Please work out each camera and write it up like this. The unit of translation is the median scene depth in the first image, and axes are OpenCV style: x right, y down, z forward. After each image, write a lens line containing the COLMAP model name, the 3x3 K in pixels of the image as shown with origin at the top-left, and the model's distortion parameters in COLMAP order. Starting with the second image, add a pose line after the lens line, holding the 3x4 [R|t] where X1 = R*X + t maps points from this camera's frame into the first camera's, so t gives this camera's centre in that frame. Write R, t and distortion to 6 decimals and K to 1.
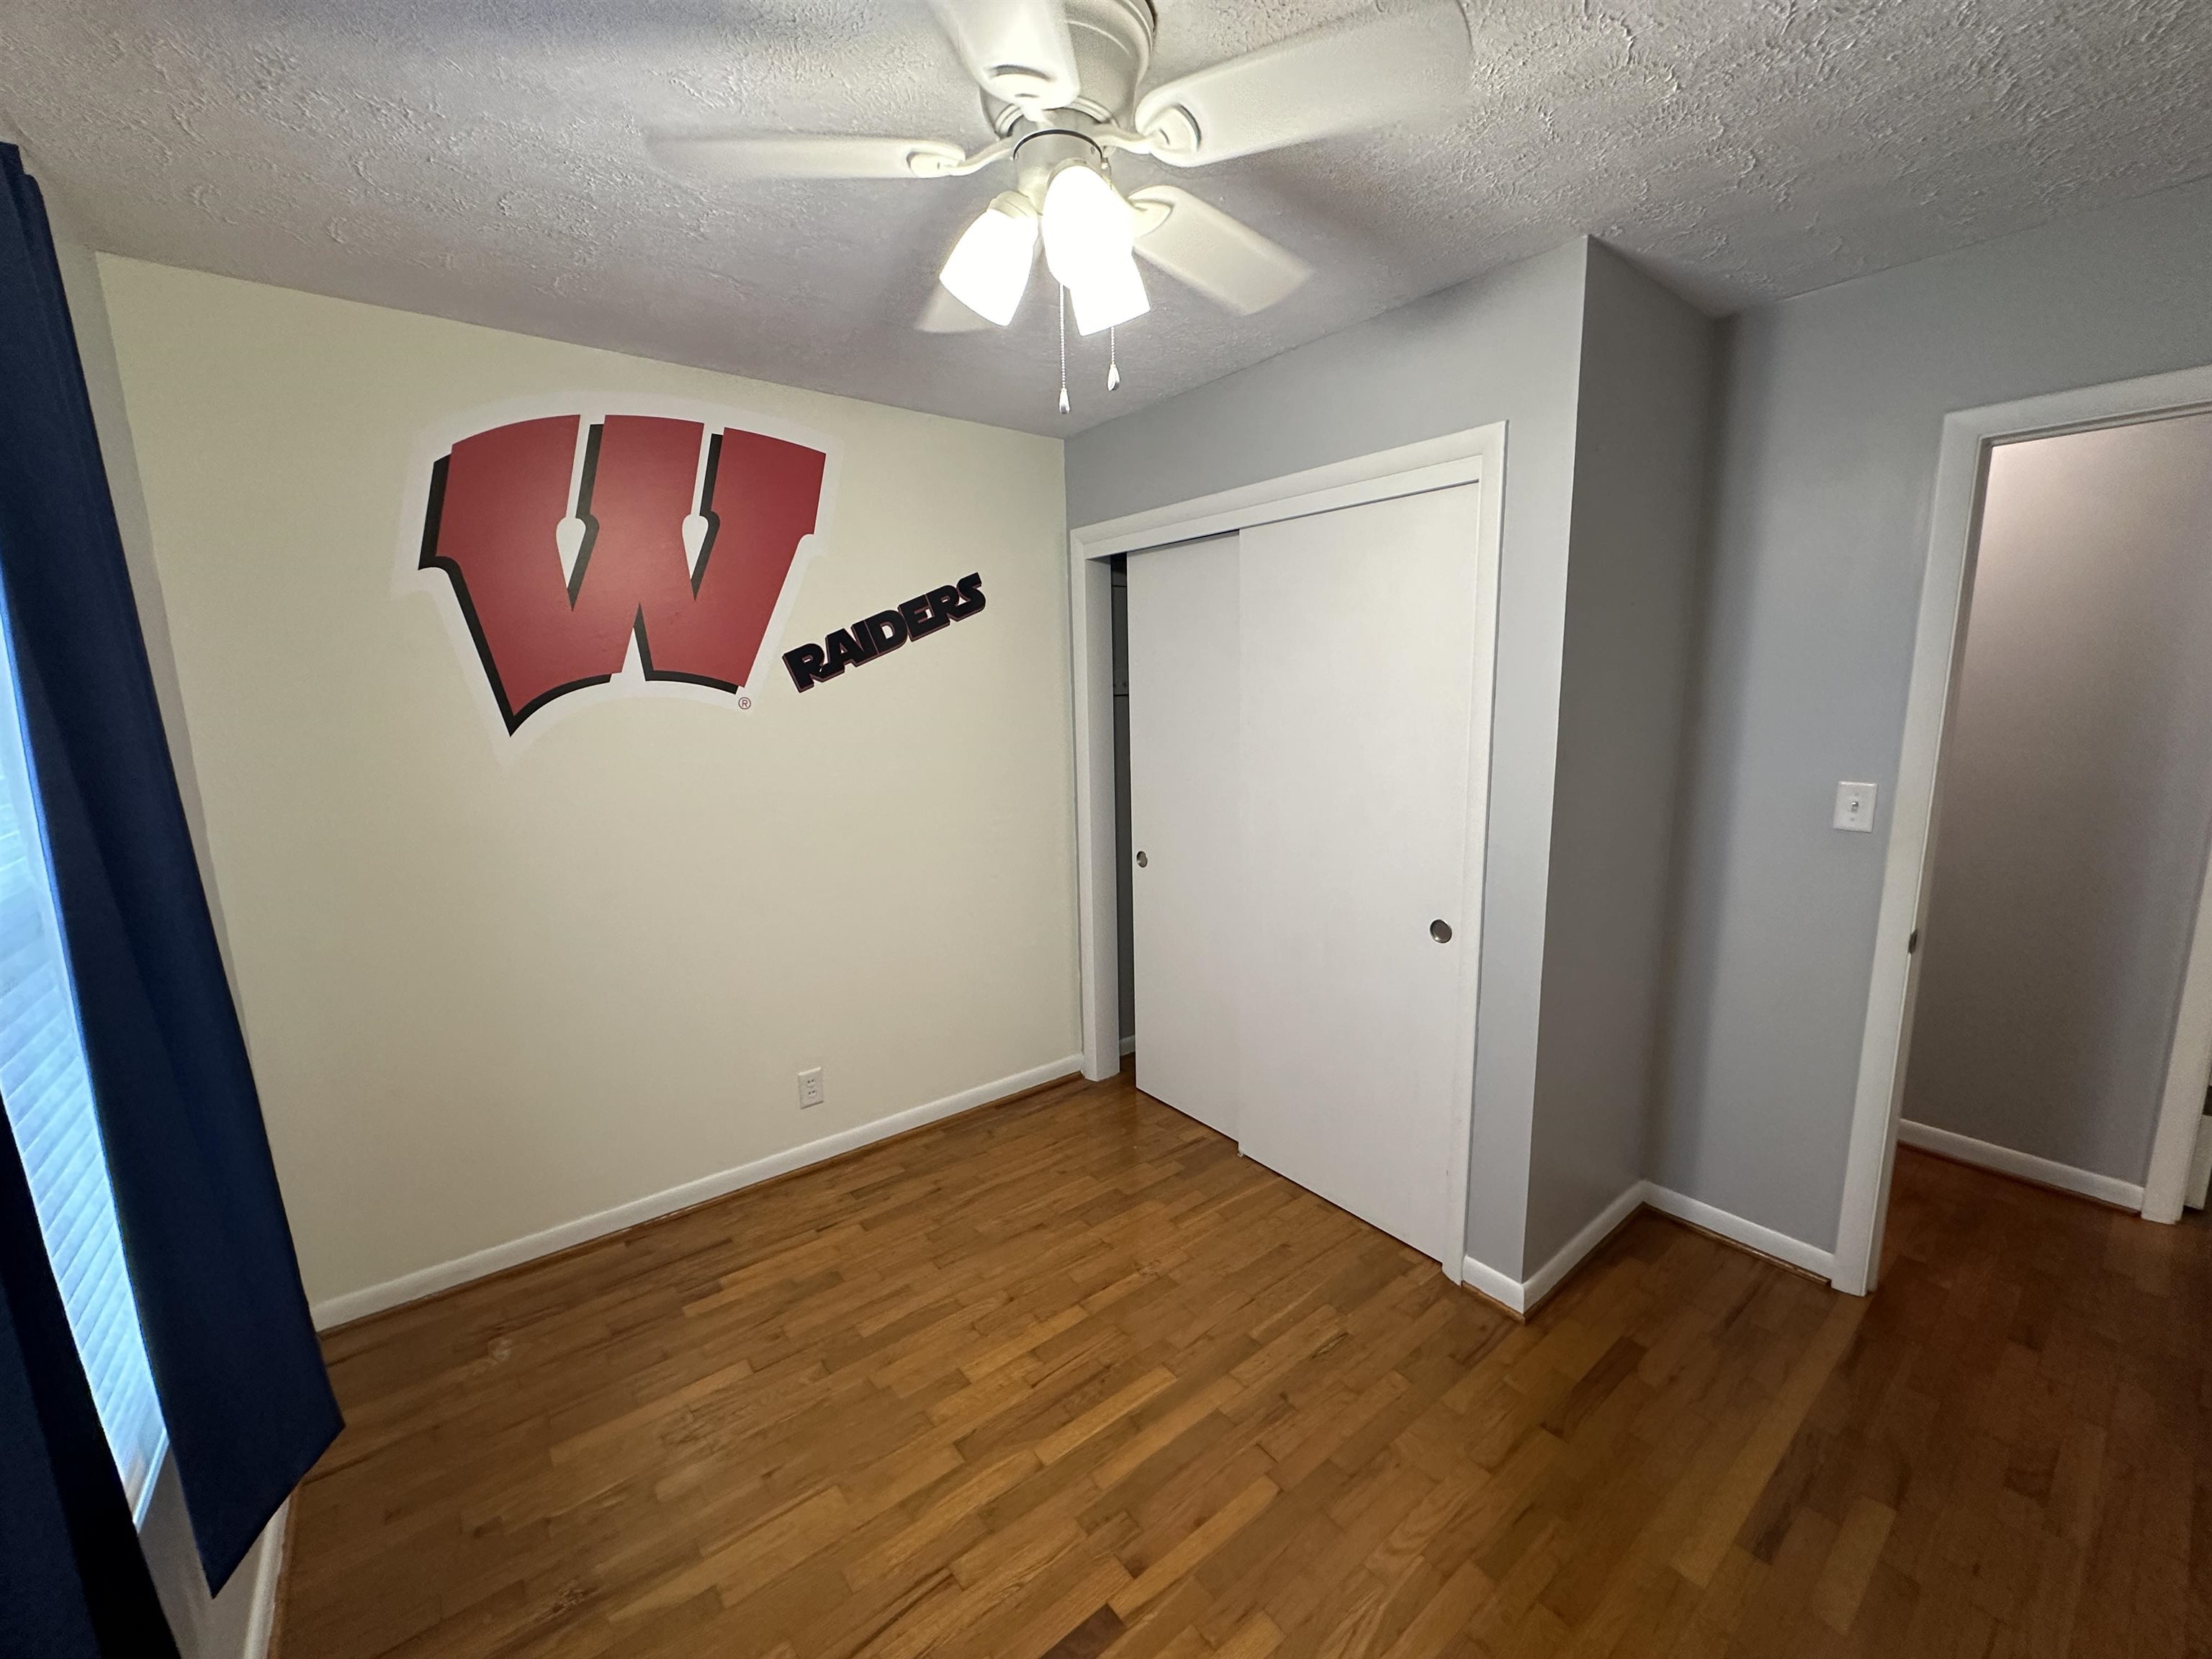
lens RADIAL K [[883.6, 0, 1100.2], [0, 883.6, 826.6], [0, 0, 1]] dist [-0.002768, 0.000347]
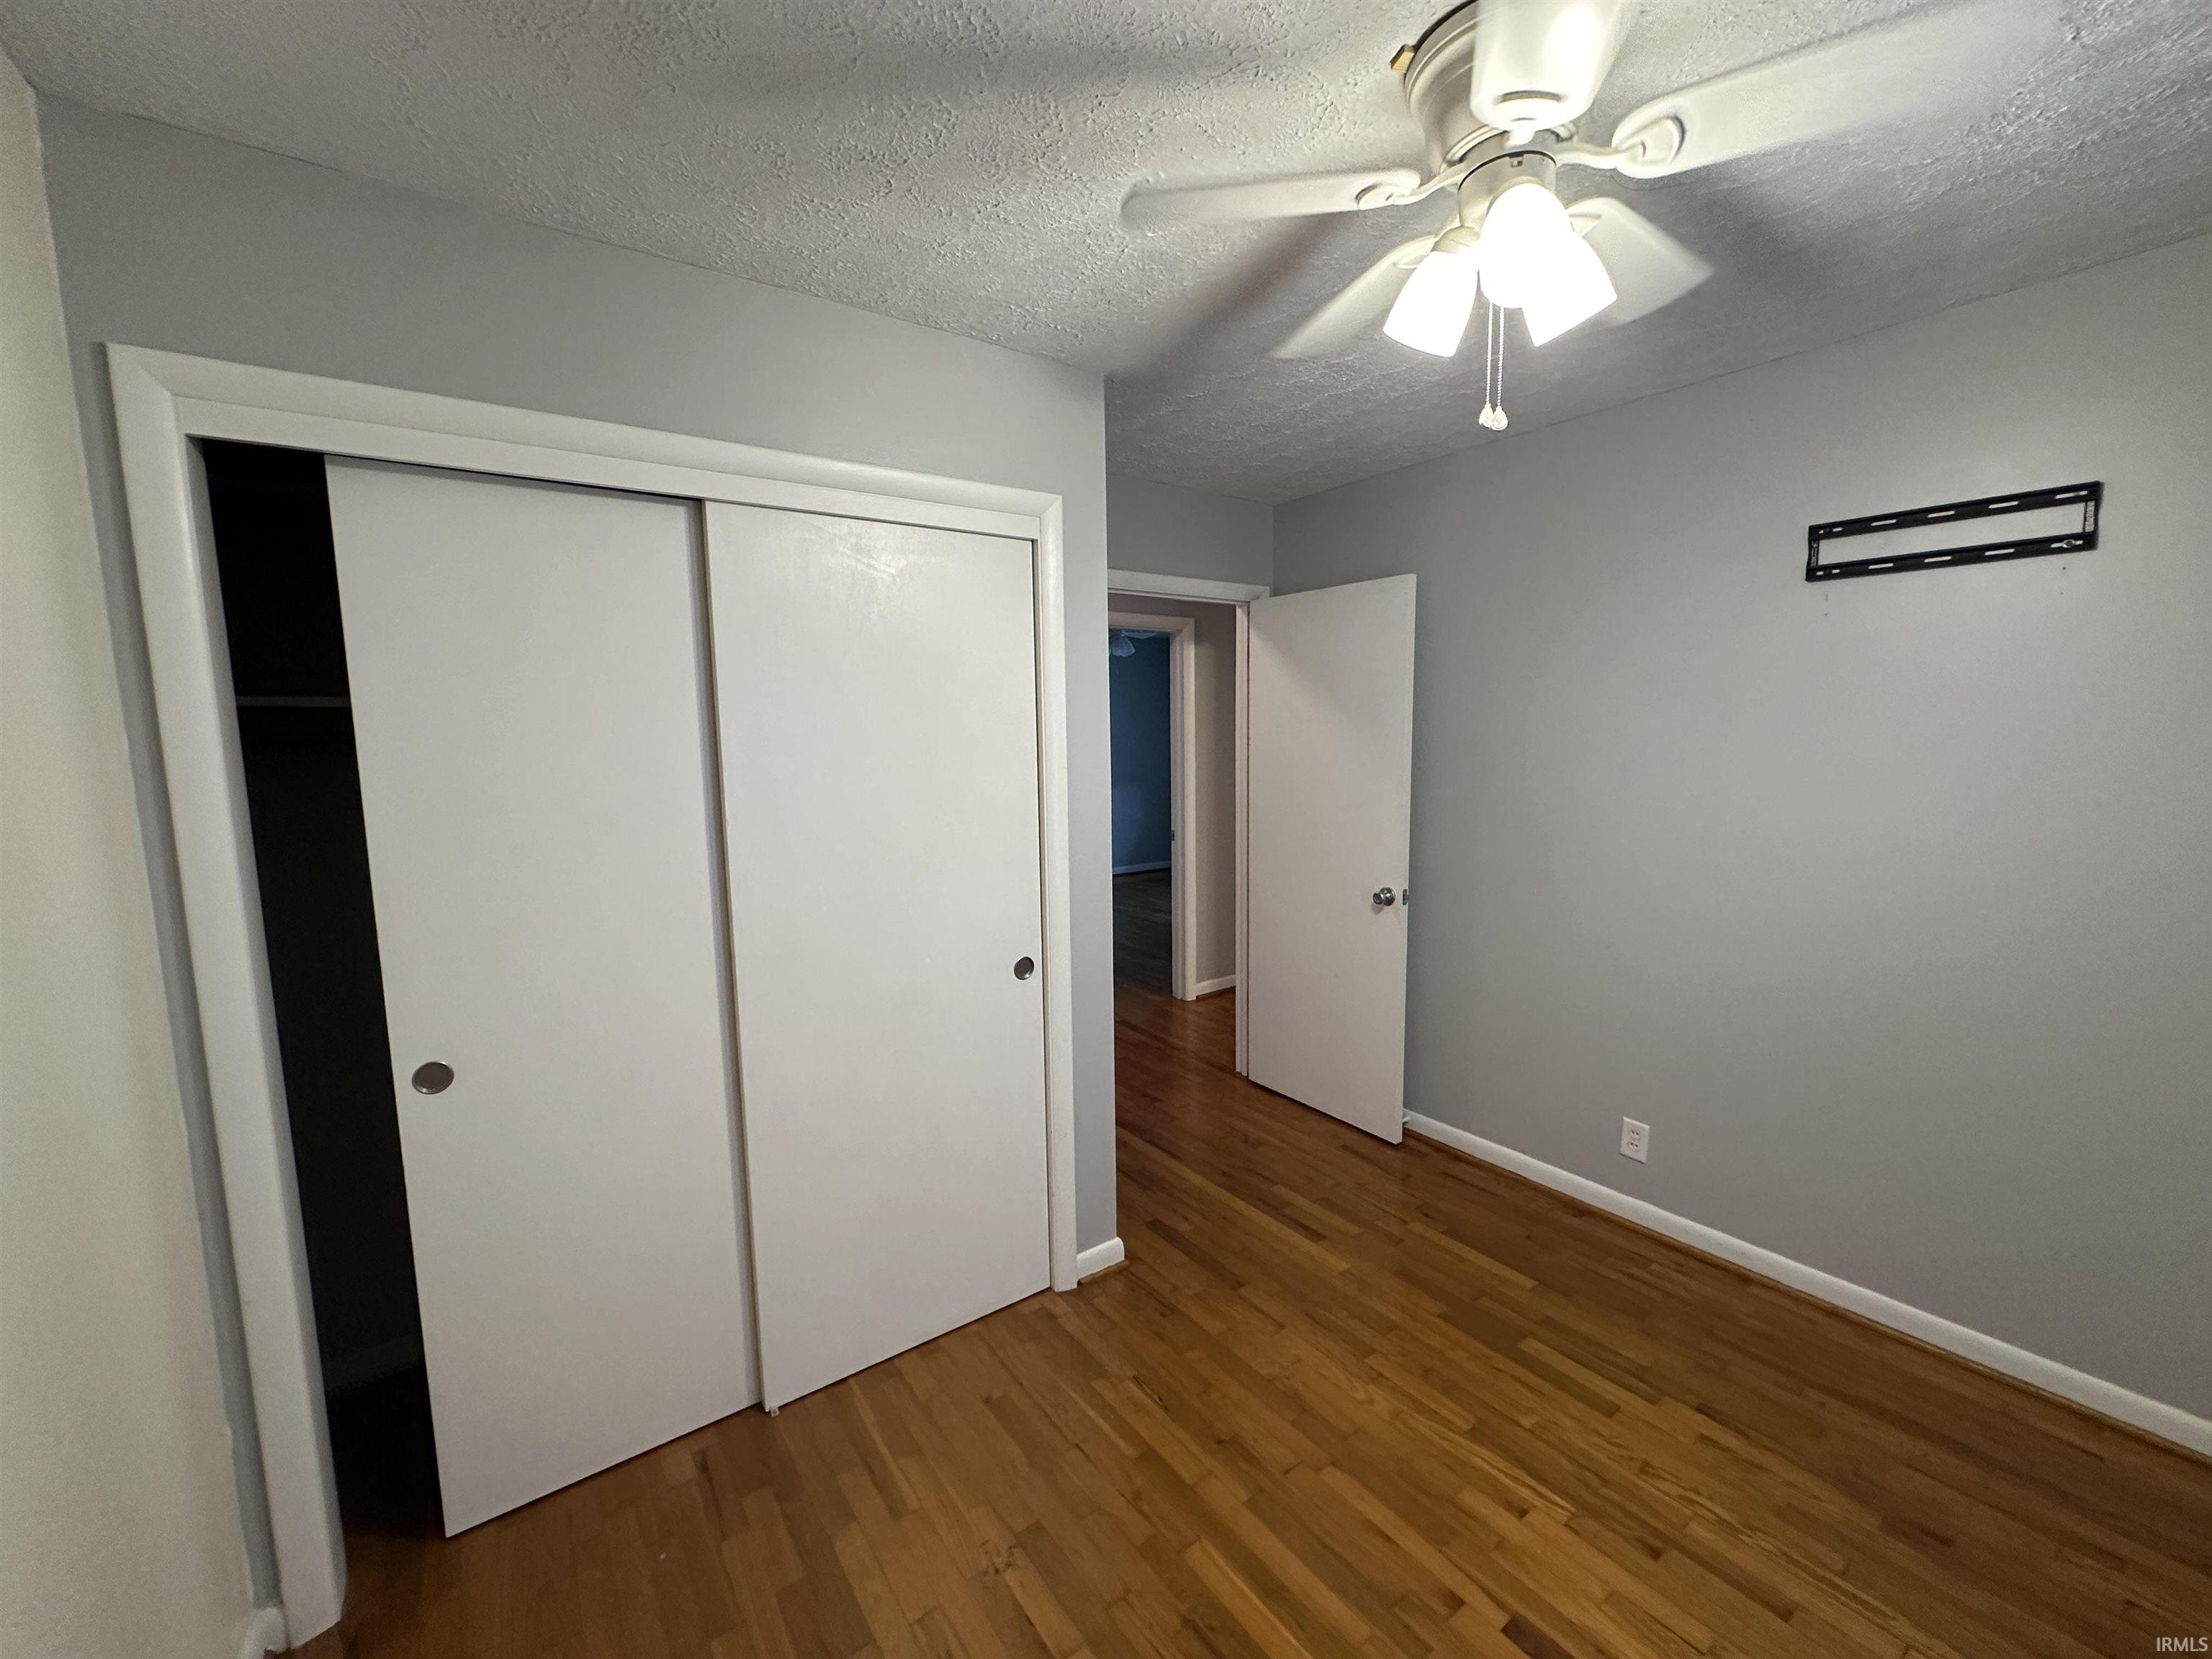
lens RADIAL K [[883.6, 0, 1101.6], [0, 883.6, 837.7], [0, 0, 1]] dist [-0.002768, 0.000347]
pose [[0.041910, -0.108614, 0.993200, -0.687751], [0.179327, 0.978748, 0.099466, -0.131359], [-0.982896, 0.173939, 0.060497, 0.937820]]
